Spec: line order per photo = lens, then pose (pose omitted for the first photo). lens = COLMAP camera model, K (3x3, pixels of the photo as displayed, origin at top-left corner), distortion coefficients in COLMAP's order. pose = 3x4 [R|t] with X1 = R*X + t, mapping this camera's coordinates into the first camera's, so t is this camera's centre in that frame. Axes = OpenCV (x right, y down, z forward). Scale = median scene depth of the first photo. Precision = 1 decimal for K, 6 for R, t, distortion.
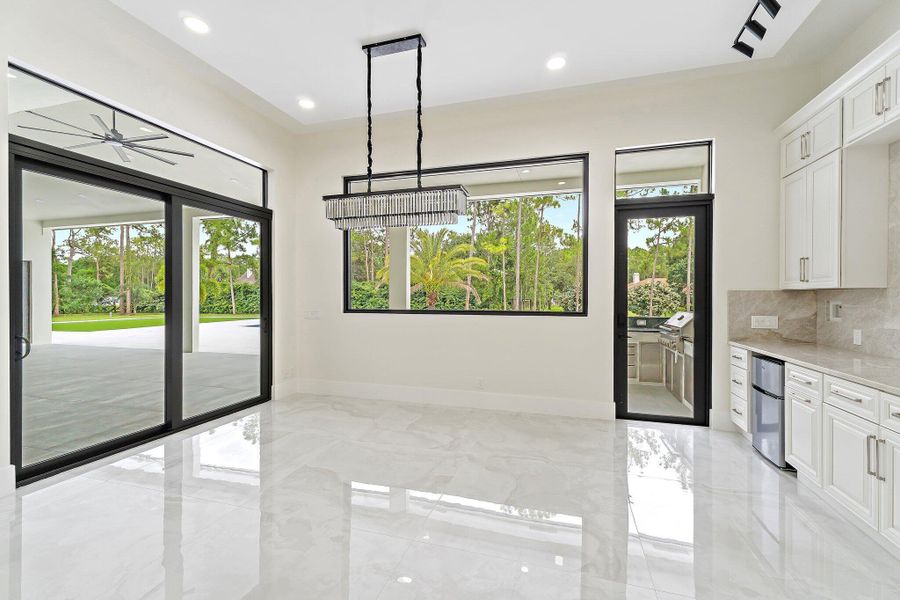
lens RADIAL K [[385.9, 0, 455.1], [0, 385.9, 297.3], [0, 0, 1]] dist [0.000156, 0.000132]
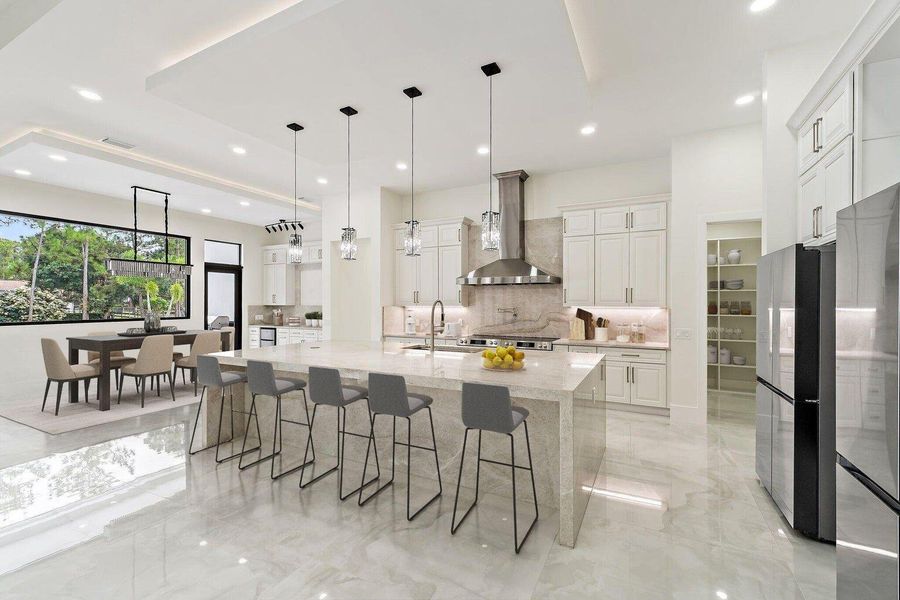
lens RADIAL K [[397.8, 0, 440.9], [0, 397.8, 302.7], [0, 0, 1]] dist [0.056638, -0.000075]
pose [[0.208351, -0.005014, 0.978041, -0.266817], [0.004971, 0.999979, 0.004067, -0.006646], [-0.978042, 0.004014, 0.208371, -0.130081]]
